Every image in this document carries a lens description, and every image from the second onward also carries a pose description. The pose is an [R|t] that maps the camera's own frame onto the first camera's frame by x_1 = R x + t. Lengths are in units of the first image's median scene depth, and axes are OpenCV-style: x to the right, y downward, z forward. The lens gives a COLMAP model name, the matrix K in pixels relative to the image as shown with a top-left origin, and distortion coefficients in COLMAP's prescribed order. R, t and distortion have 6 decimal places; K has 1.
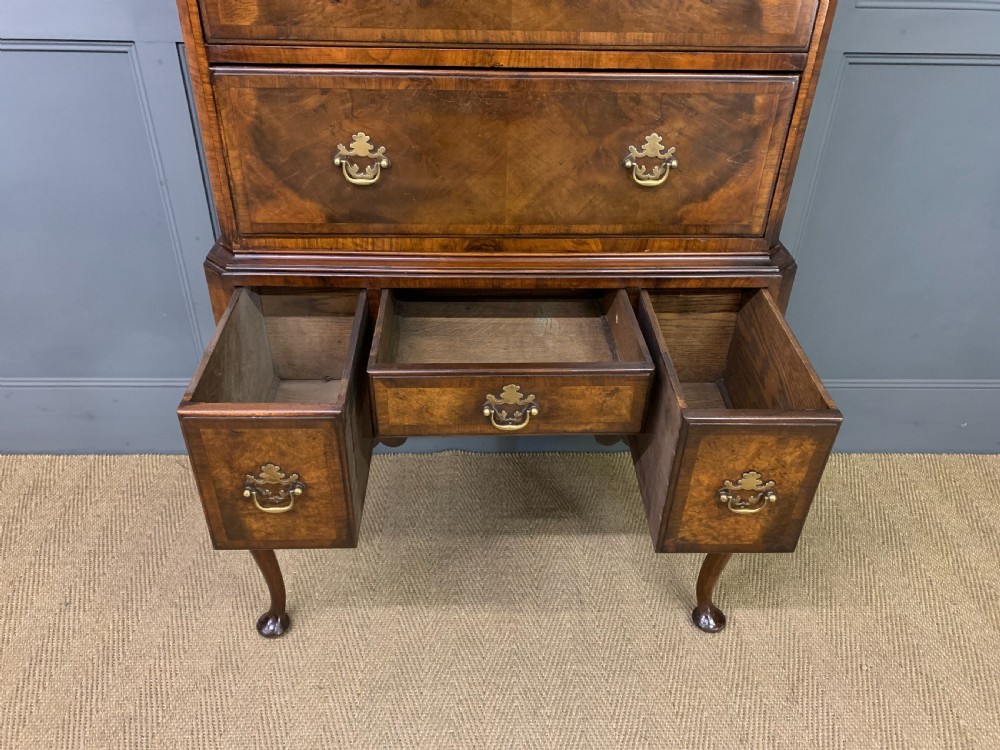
lens RADIAL K [[776.1, 0, 501.2], [0, 776.1, 384.9], [0, 0, 1]] dist [0.067467, -0.141266]
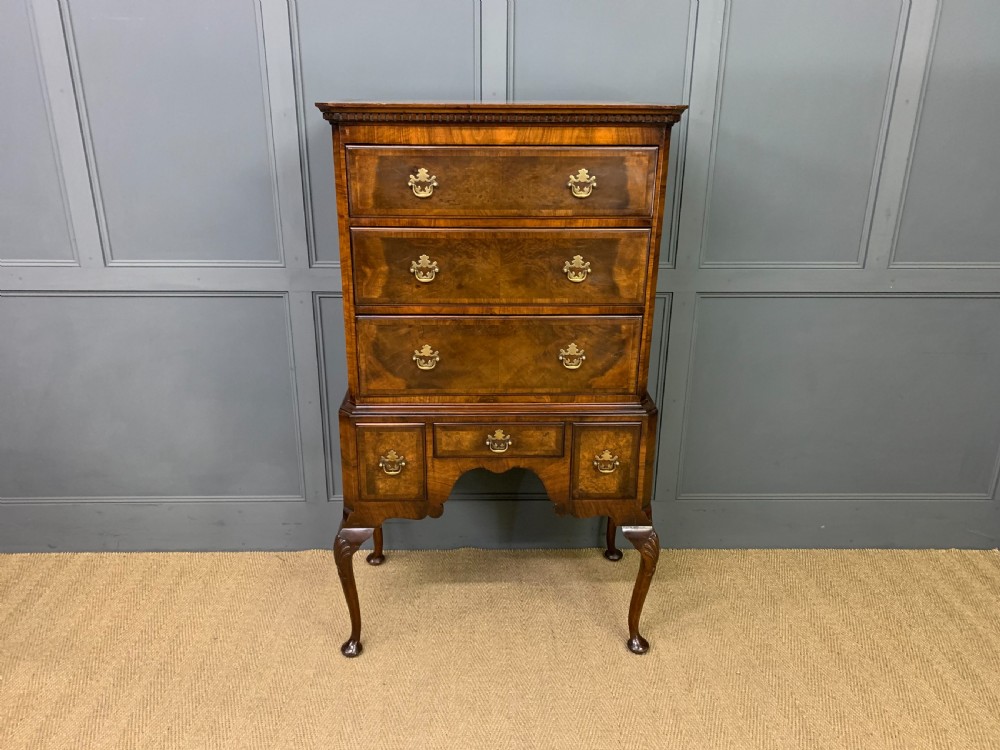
lens RADIAL K [[770.0, 0, 499.9], [0, 770.0, 370.2], [0, 0, 1]] dist [0.136632, -0.391416]
pose [[0.999913, -0.010160, -0.008384, 0.024025], [0.007828, 0.970214, -0.242124, 0.210950], [0.010594, 0.242037, 0.970209, -0.858007]]
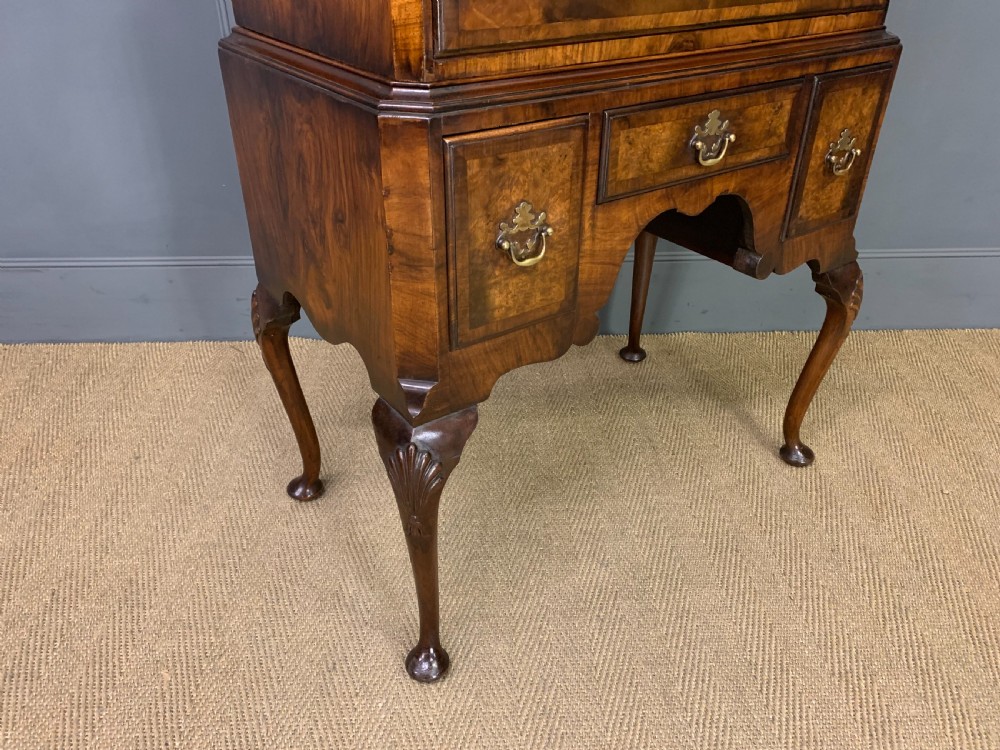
lens RADIAL K [[759.6, 0, 500.0], [0, 759.6, 375.0], [0, 0, 1]] dist [0.115163, -0.240990]
pose [[0.833762, -0.299208, 0.464021, -0.687420], [0.316747, 0.947585, 0.041880, 0.058726], [-0.452230, 0.112059, 0.884834, 0.424397]]
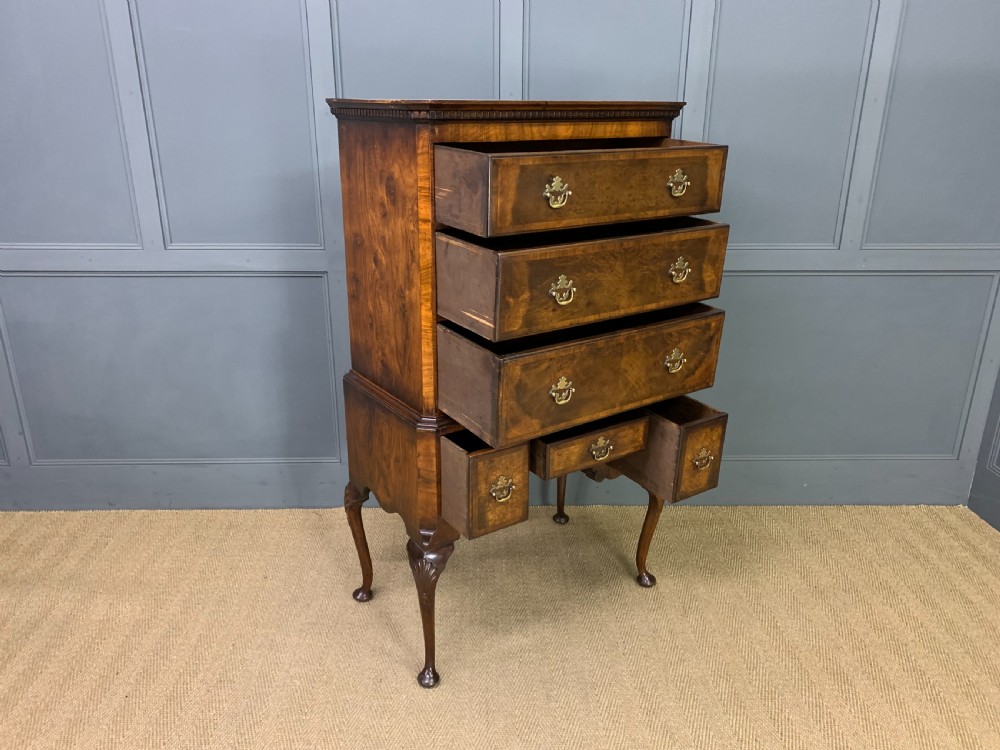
lens RADIAL K [[759.6, 0, 500.0], [0, 759.6, 375.0], [0, 0, 1]] dist [0.115163, -0.240990]
pose [[0.843622, -0.191157, 0.501758, -1.108636], [0.308076, 0.937684, -0.160743, 0.069060], [-0.439764, 0.290186, 0.849941, -0.611003]]
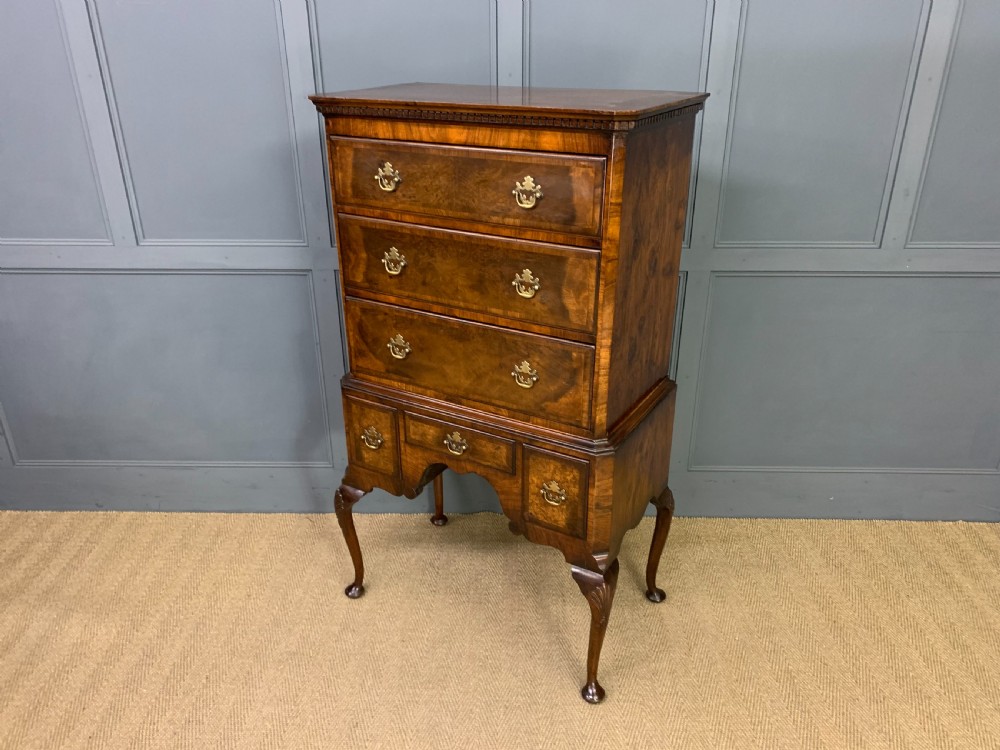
lens RADIAL K [[776.1, 0, 501.2], [0, 776.1, 384.9], [0, 0, 1]] dist [0.067467, -0.141266]
pose [[0.845230, 0.201814, -0.494831, 1.023781], [-0.277952, 0.956869, -0.084522, -0.090849], [0.456431, 0.208979, 0.864869, -0.585837]]
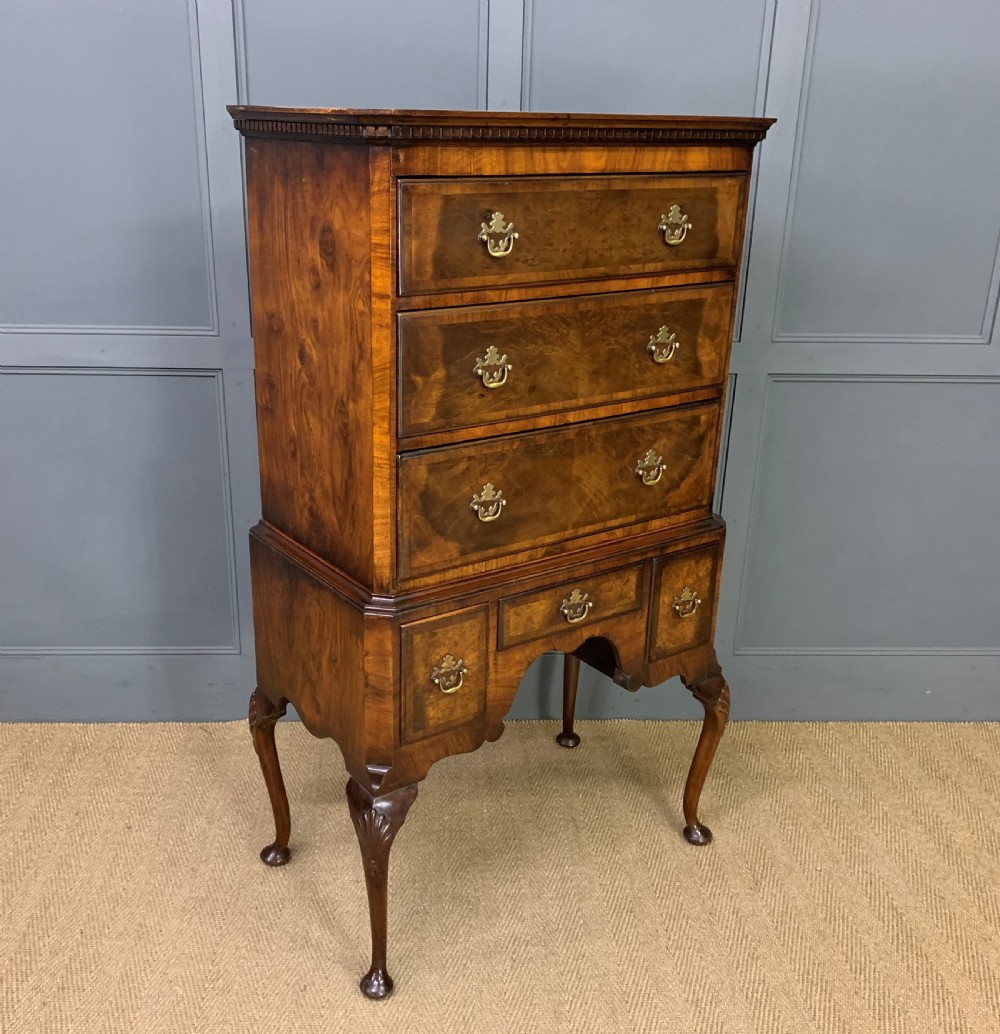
lens RADIAL K [[1097.1, 0, 470.4], [0, 1097.1, 539.6], [0, 0, 1]] dist [0.141294, -0.365218]
pose [[0.839667, -0.195797, 0.506580, -1.101515], [0.301539, 0.943847, -0.135004, 0.010135], [-0.451701, 0.266112, 0.851558, -0.519916]]
